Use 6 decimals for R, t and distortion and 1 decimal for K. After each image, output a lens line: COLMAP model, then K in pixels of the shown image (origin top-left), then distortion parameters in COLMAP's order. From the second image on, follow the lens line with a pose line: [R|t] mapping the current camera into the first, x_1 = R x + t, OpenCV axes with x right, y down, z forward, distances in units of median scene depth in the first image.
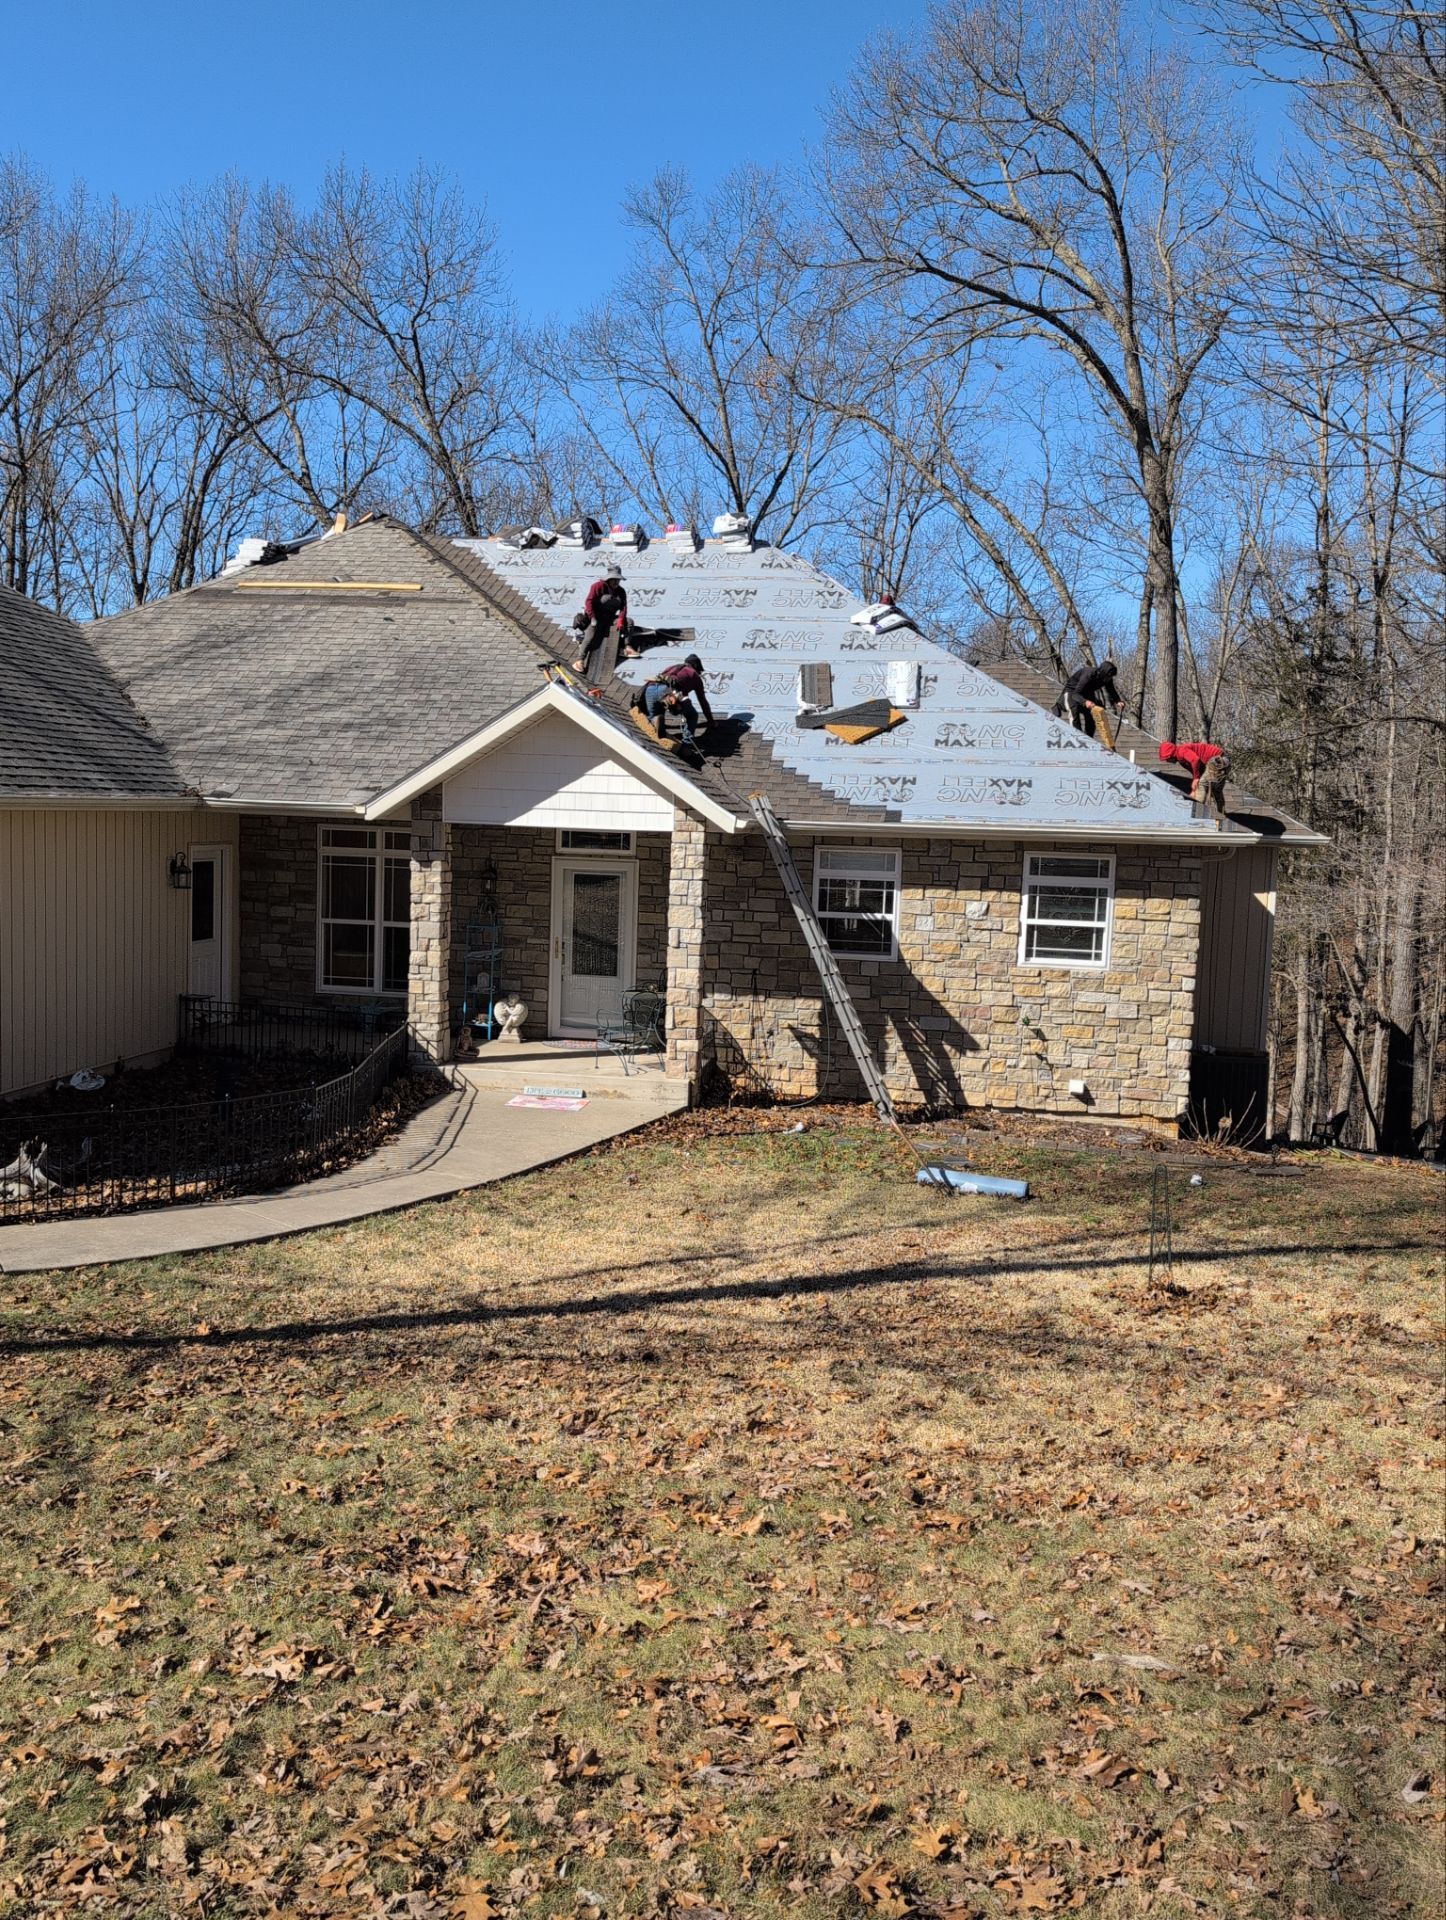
lens RADIAL K [[1651.3, 0, 723.0], [0, 1651.3, 960.0], [0, 0, 1]] dist [0.066339, -0.018490]
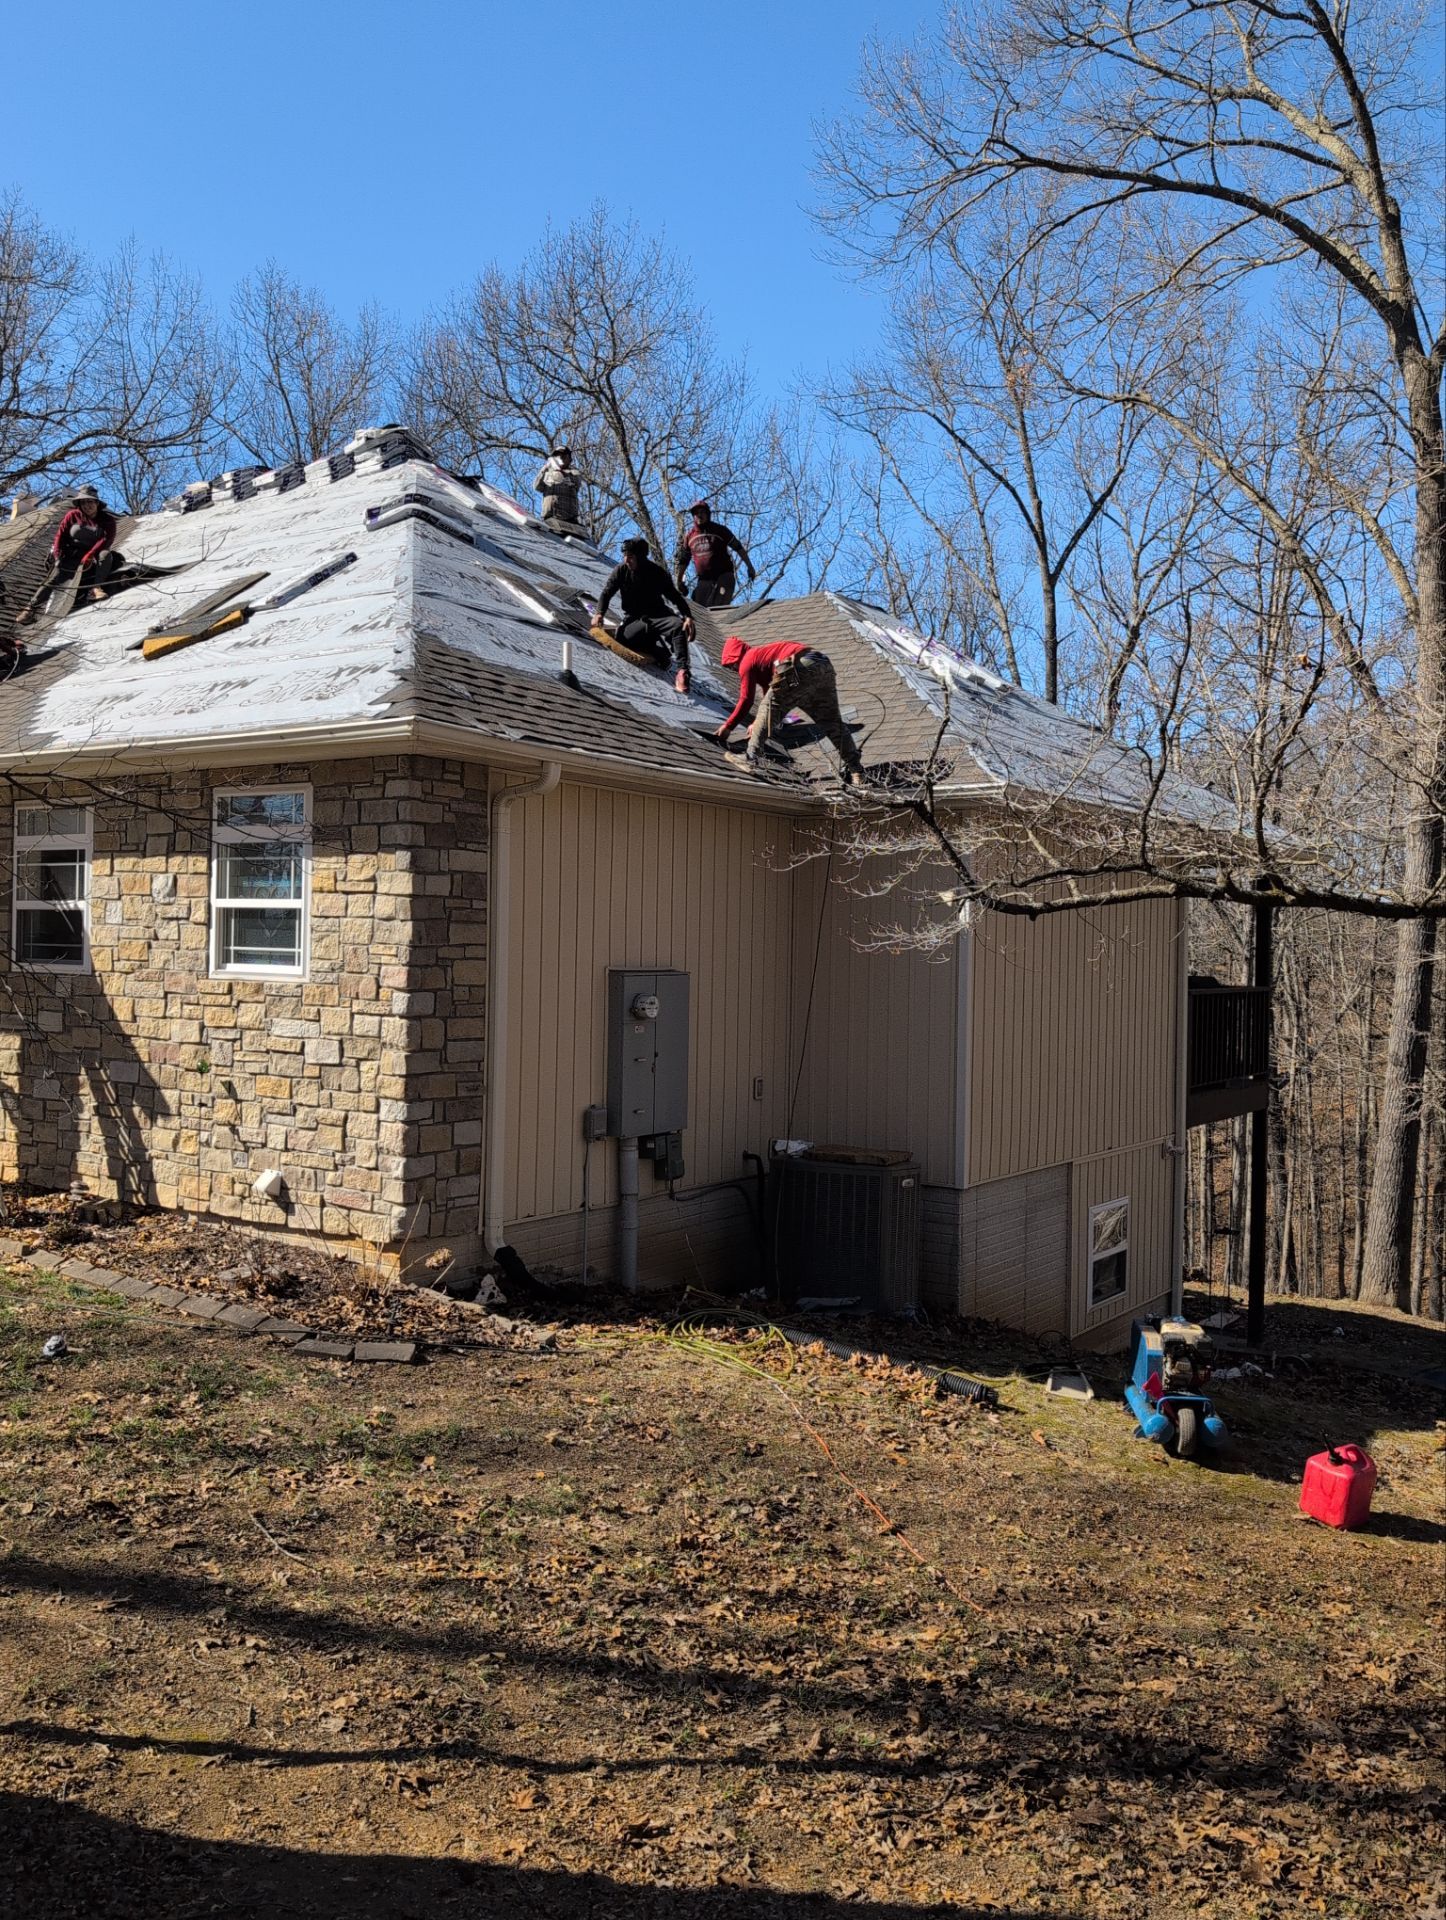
lens RADIAL K [[1657.1, 0, 711.9], [0, 1657.1, 955.7], [0, 0, 1]] dist [0.057853, 0.007069]
pose [[0.901819, -0.011218, -0.431969, 0.609766], [-0.032789, 0.995004, -0.094293, 0.047540], [0.430869, 0.099199, 0.896946, 0.527954]]
